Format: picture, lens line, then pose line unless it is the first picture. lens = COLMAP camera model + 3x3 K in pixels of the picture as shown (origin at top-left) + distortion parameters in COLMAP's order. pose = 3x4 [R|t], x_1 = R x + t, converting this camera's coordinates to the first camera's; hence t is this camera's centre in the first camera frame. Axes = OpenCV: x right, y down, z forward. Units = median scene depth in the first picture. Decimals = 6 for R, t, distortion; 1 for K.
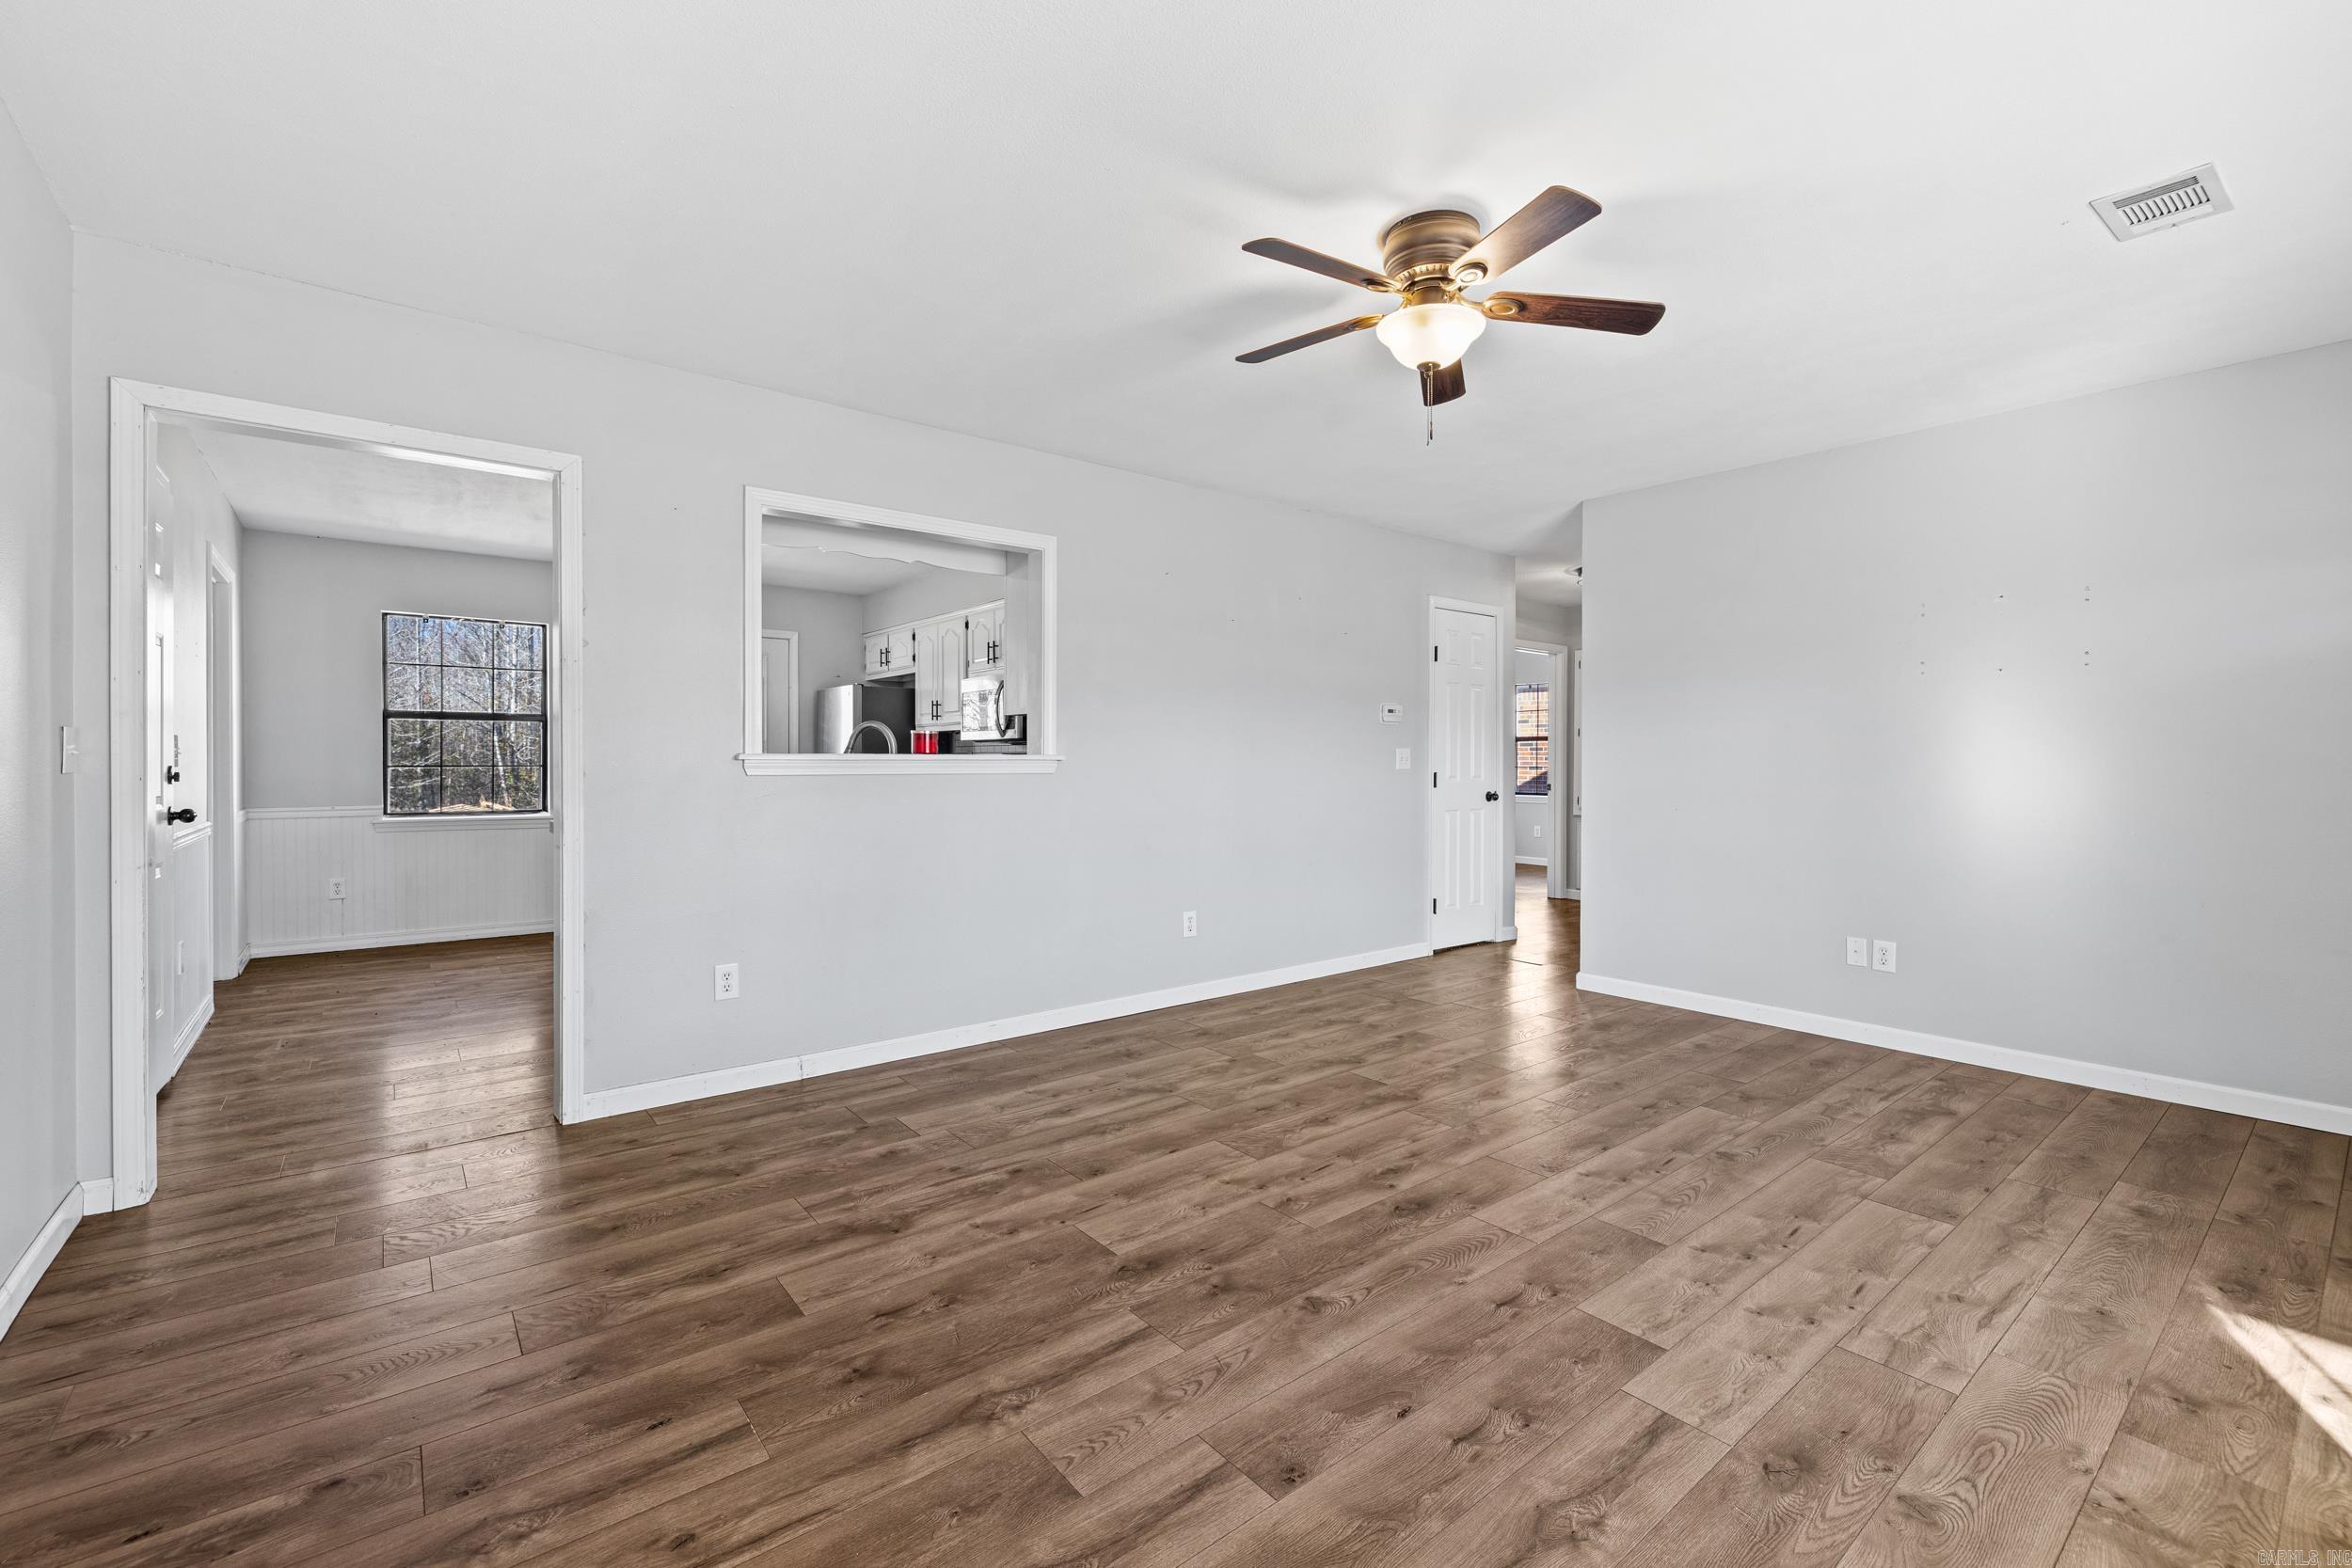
lens RADIAL K [[989.9, 0, 1174.6], [0, 989.9, 771.6], [0, 0, 1]] dist [-0.002165, 0.000002]
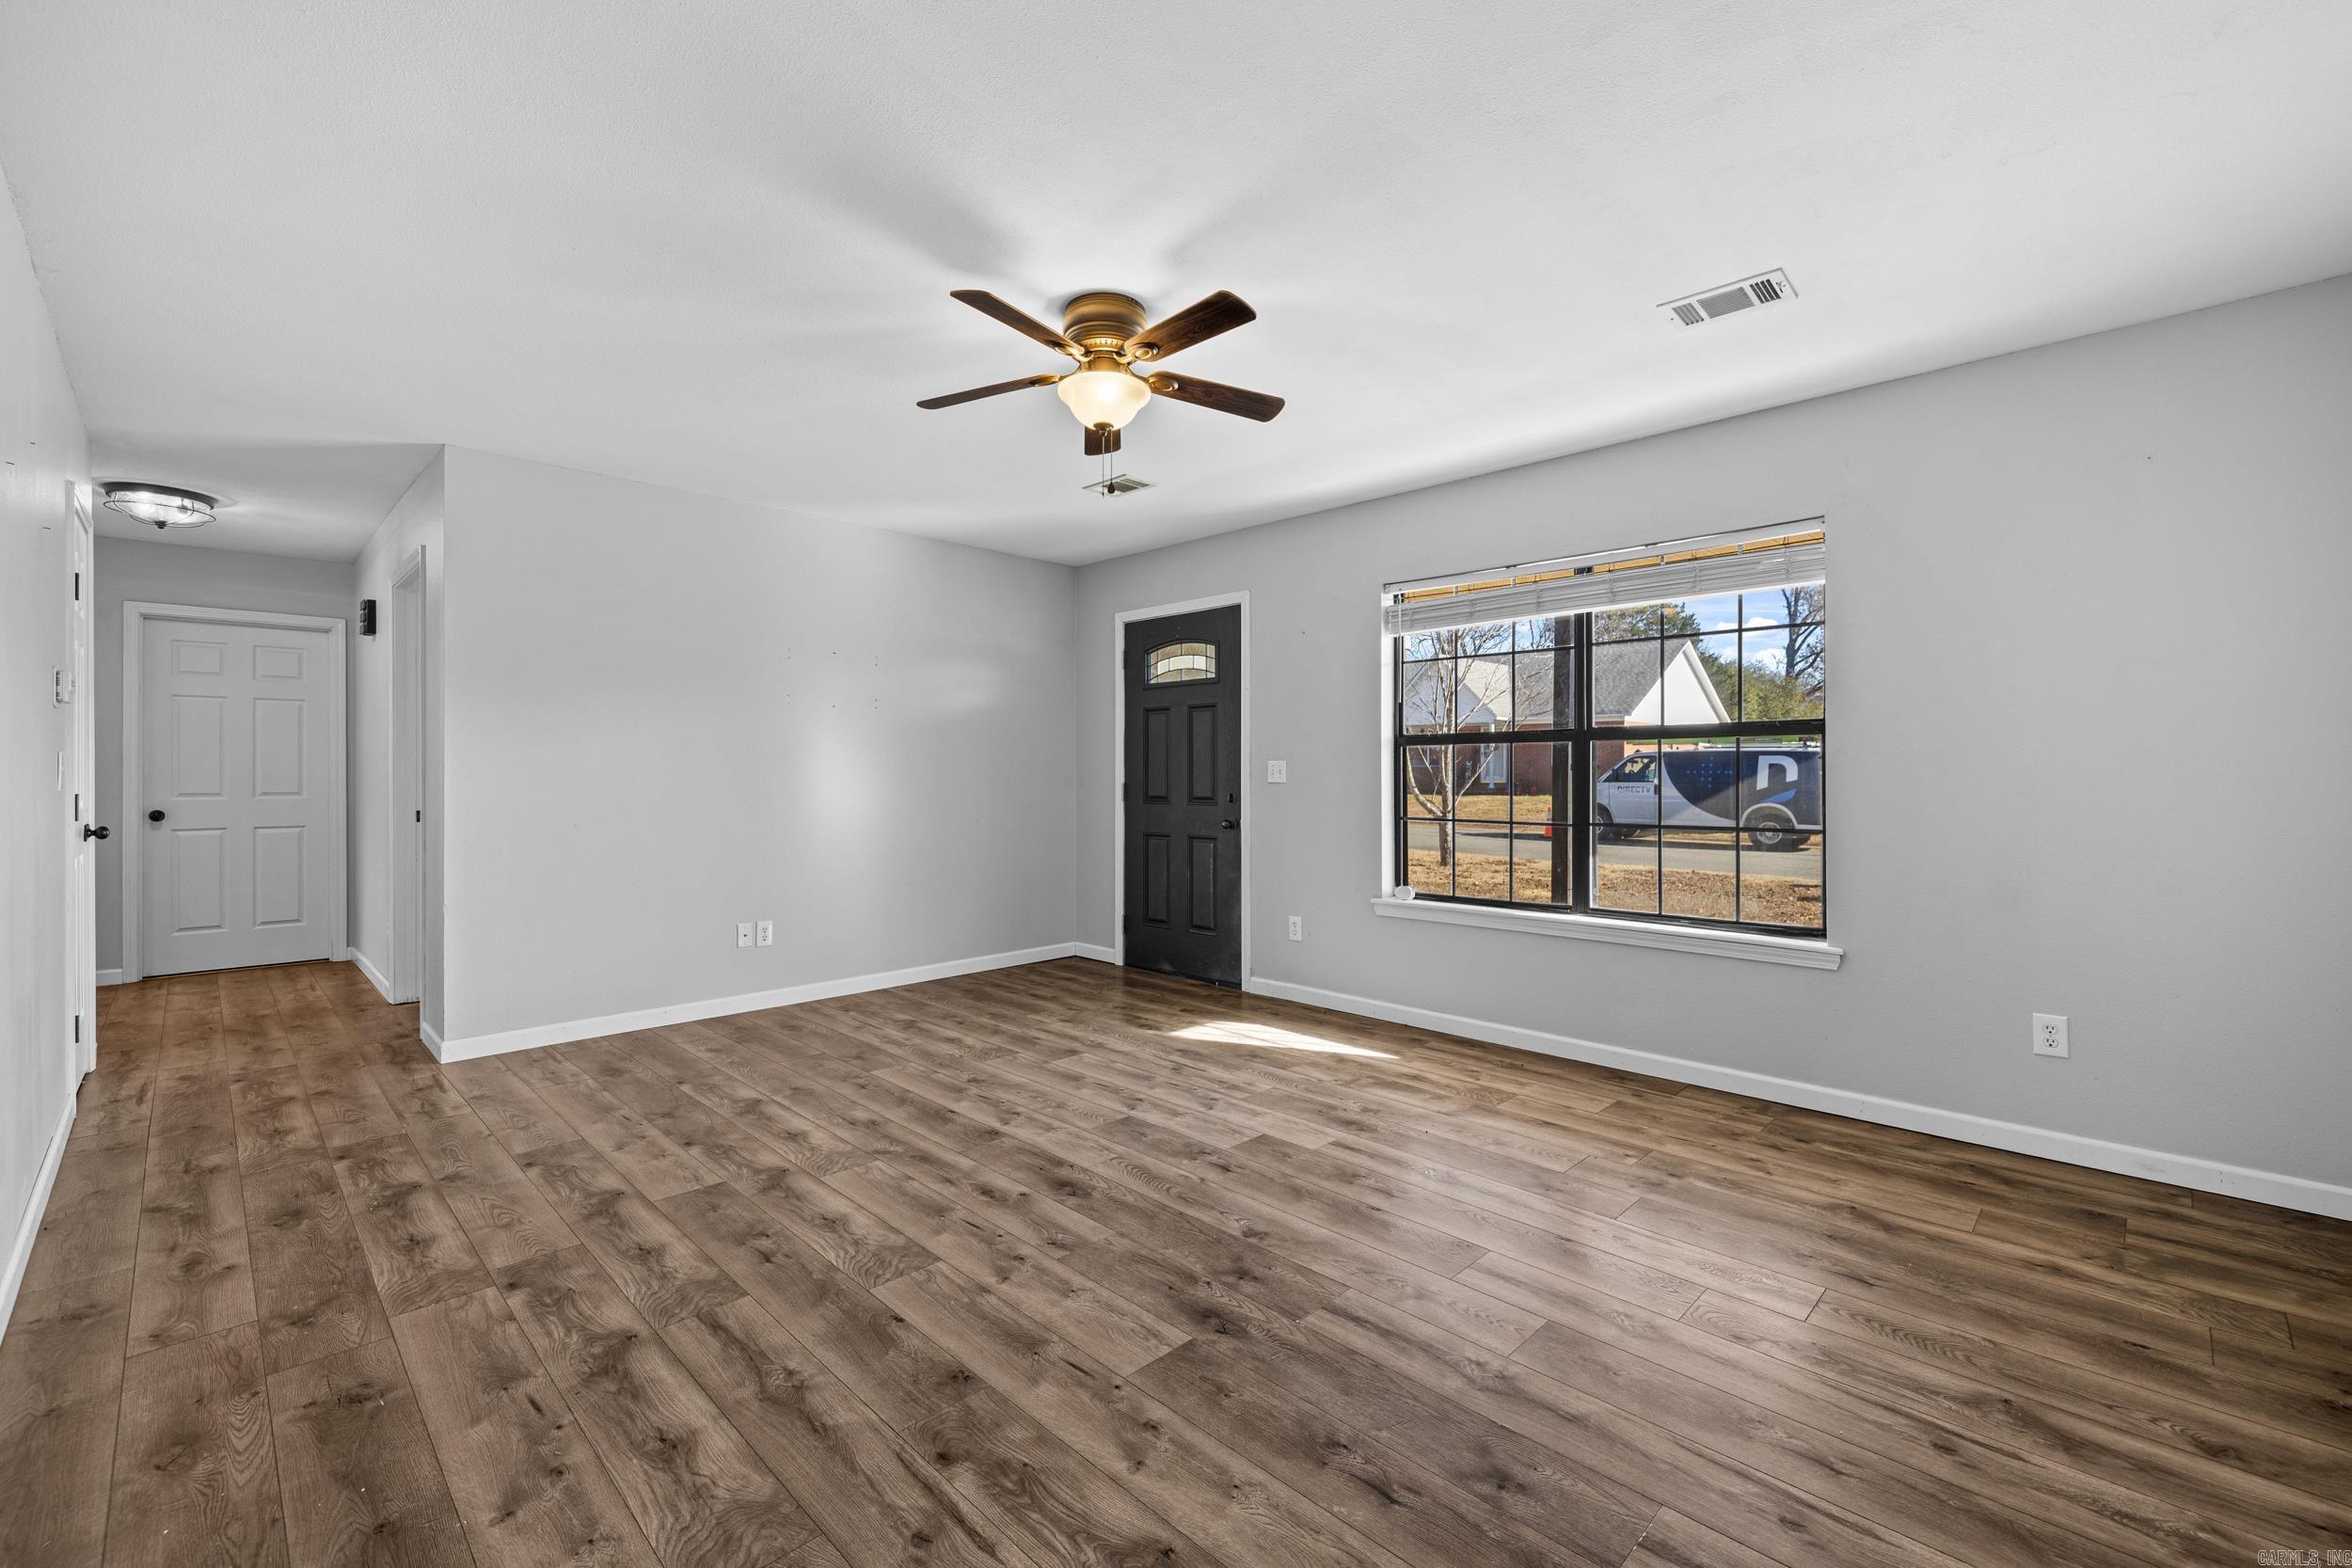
lens RADIAL K [[989.9, 0, 1174.6], [0, 989.9, 771.6], [0, 0, 1]] dist [-0.002165, 0.000002]
pose [[-0.110801, -0.001984, 0.993841, -0.799591], [0.010815, 0.999936, 0.003202, -0.010434], [-0.993784, 0.011103, -0.110772, 0.962725]]
